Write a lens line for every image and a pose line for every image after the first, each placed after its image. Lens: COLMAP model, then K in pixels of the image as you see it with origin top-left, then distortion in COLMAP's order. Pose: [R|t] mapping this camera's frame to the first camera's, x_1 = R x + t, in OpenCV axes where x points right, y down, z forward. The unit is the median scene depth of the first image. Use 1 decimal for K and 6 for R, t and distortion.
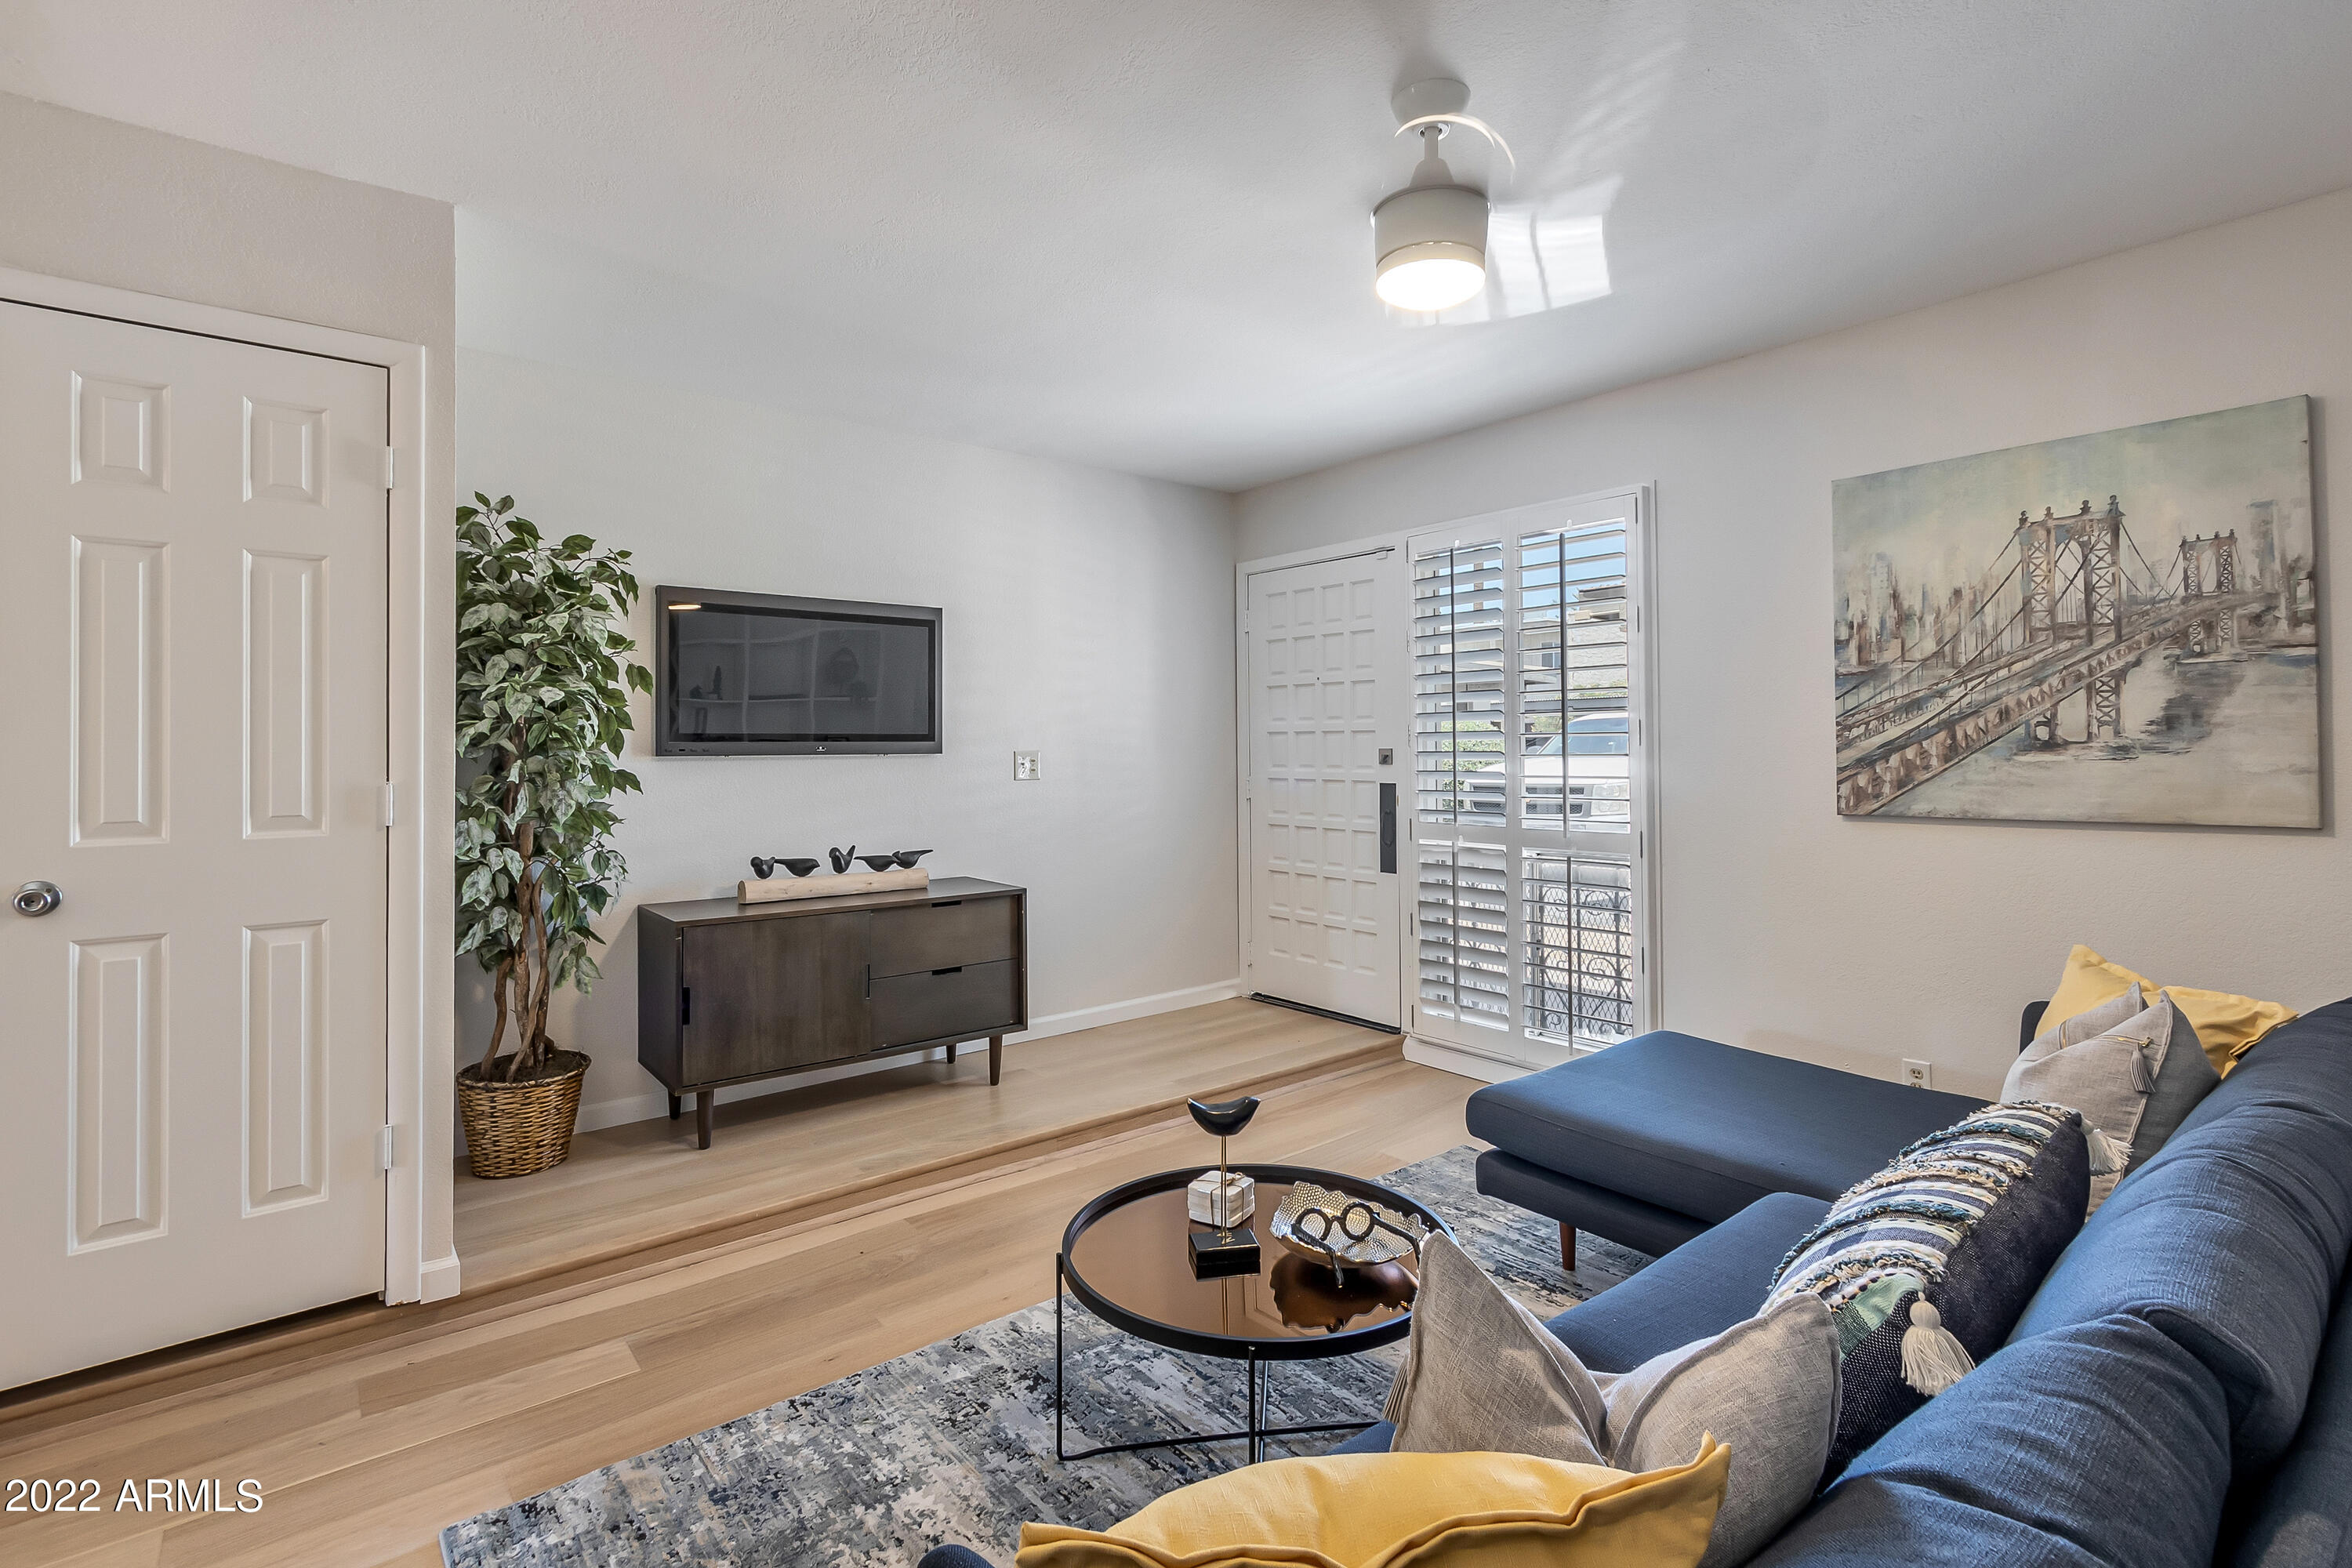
lens RADIAL K [[1114.9, 0, 1178.2], [0, 1114.9, 727.0], [0, 0, 1]] dist [0.002681, 0.000007]
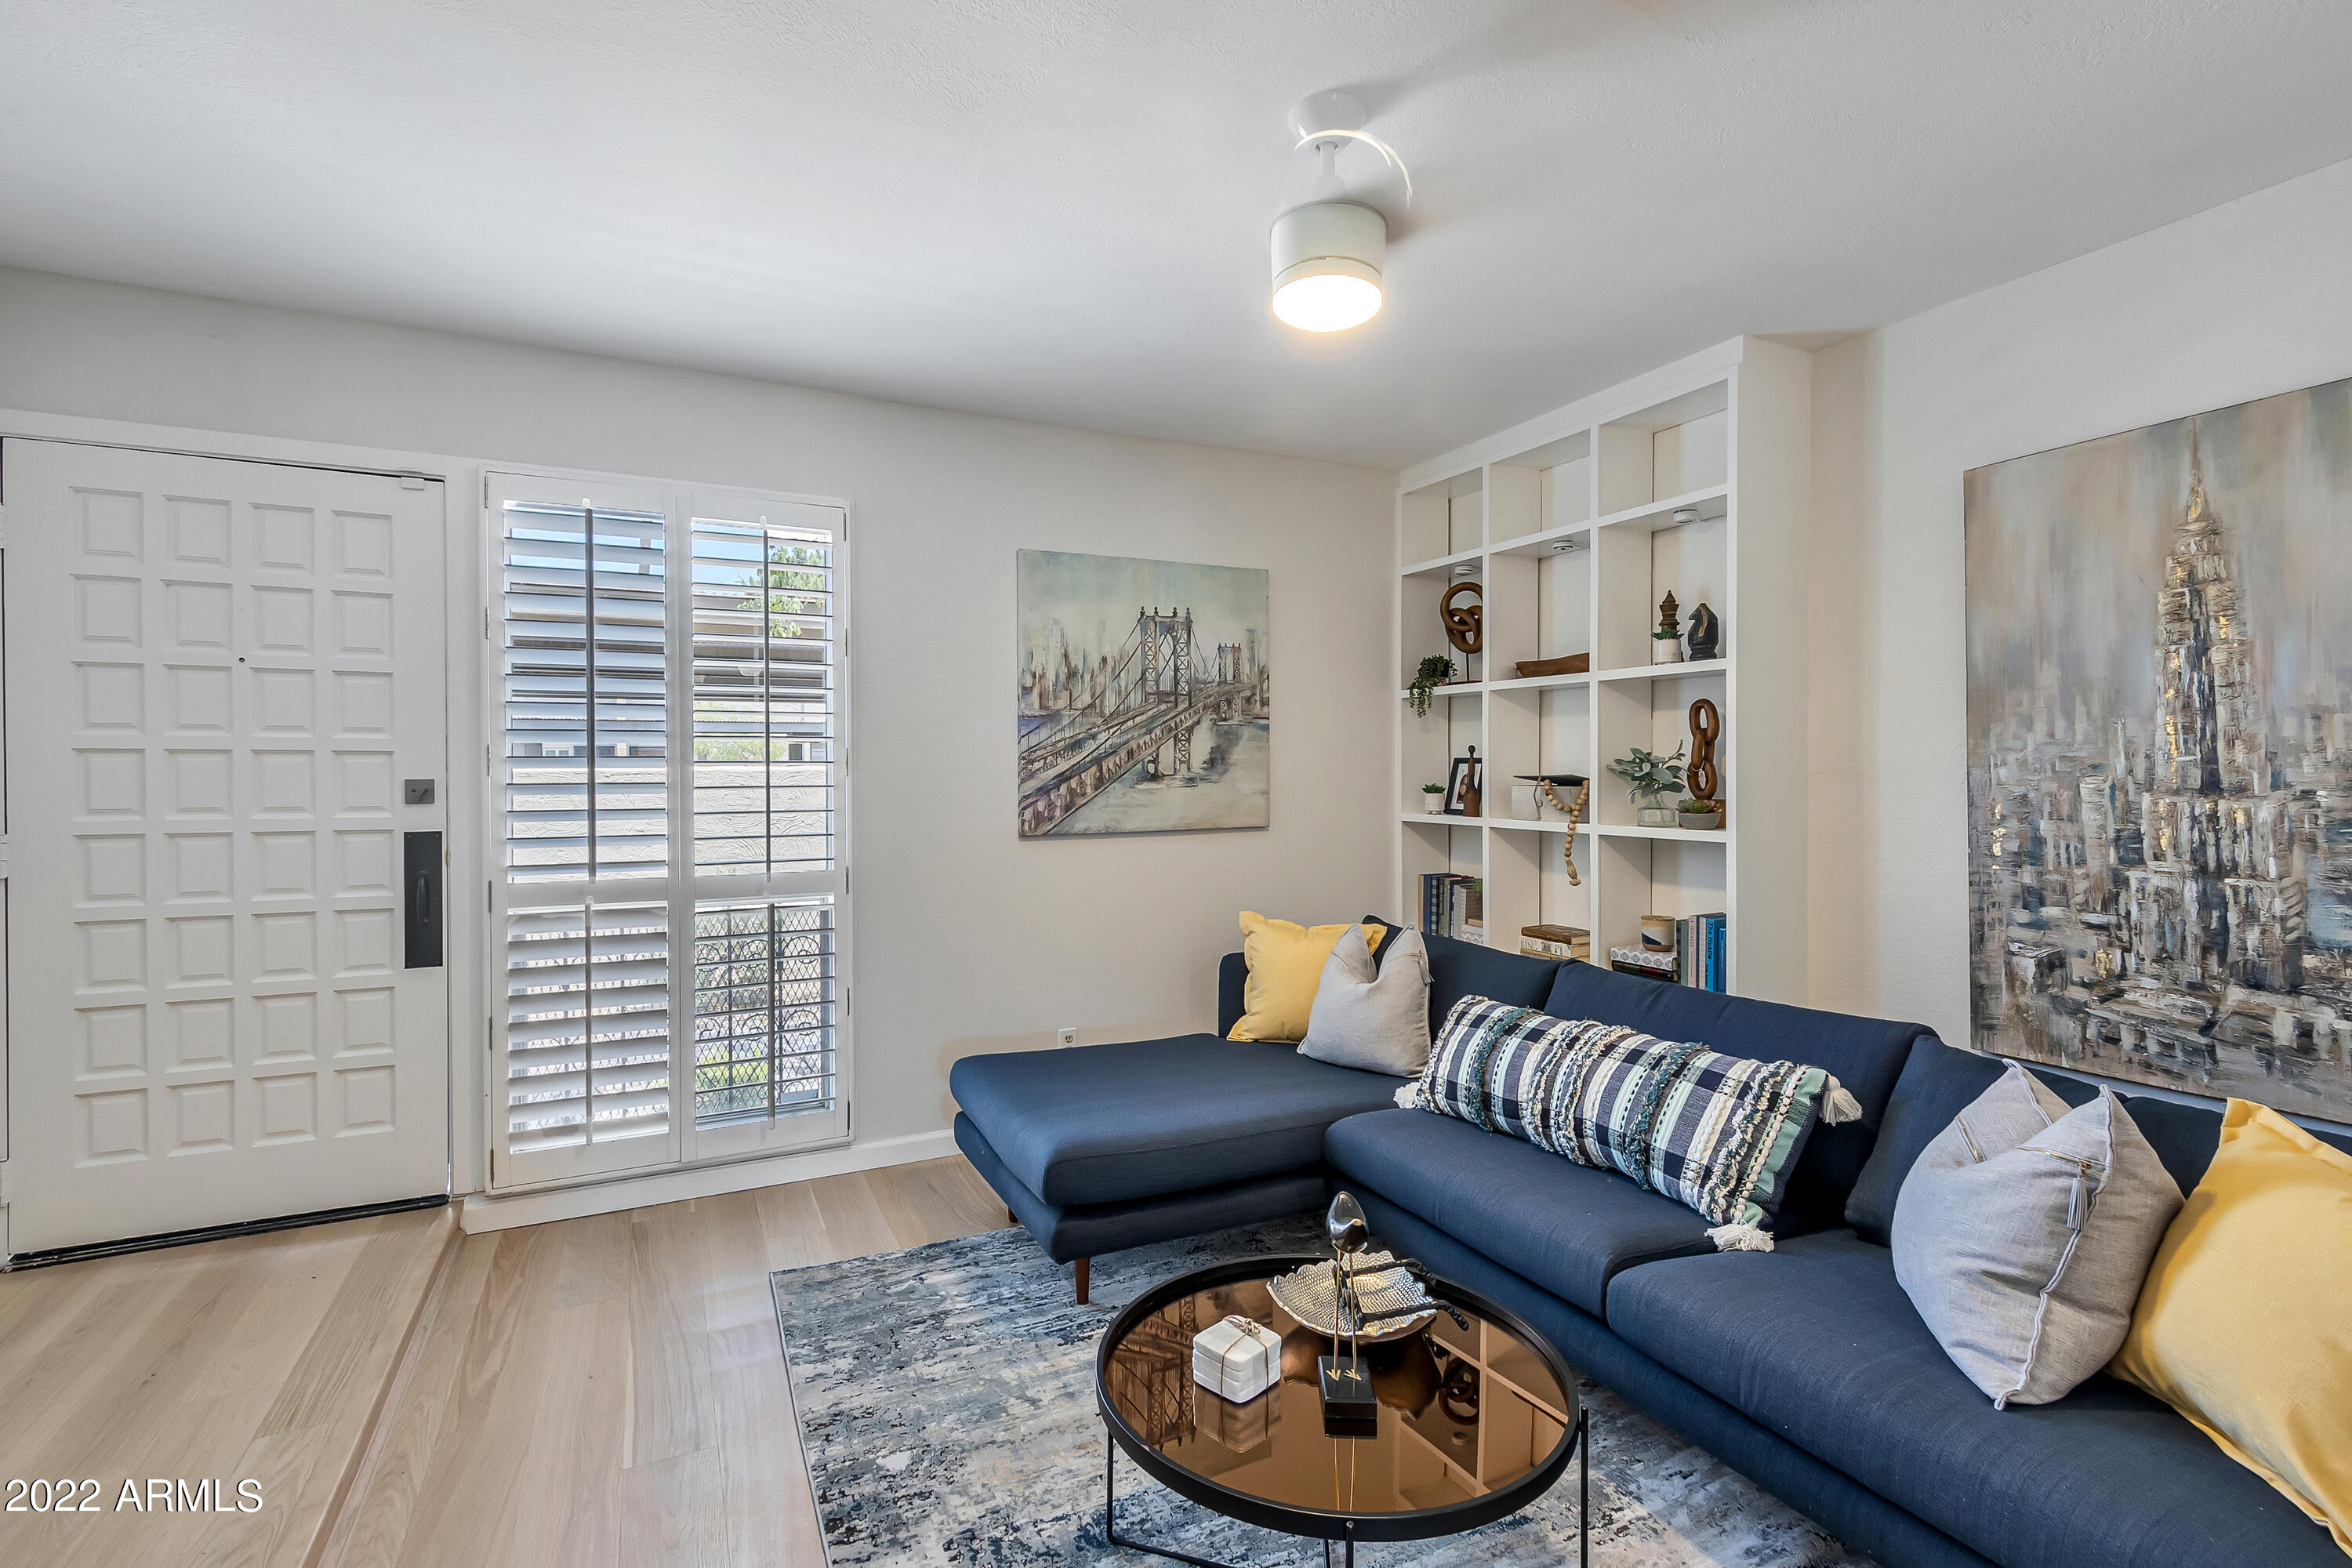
lens RADIAL K [[1073.3, 0, 1171.1], [0, 1073.3, 779.2], [0, 0, 1]] dist [0.003617, -0.000068]
pose [[0.225862, 0.001696, 0.974158, -0.501529], [-0.017857, 0.999838, 0.002399, 0.014700], [-0.973996, -0.017938, 0.225856, 0.638506]]
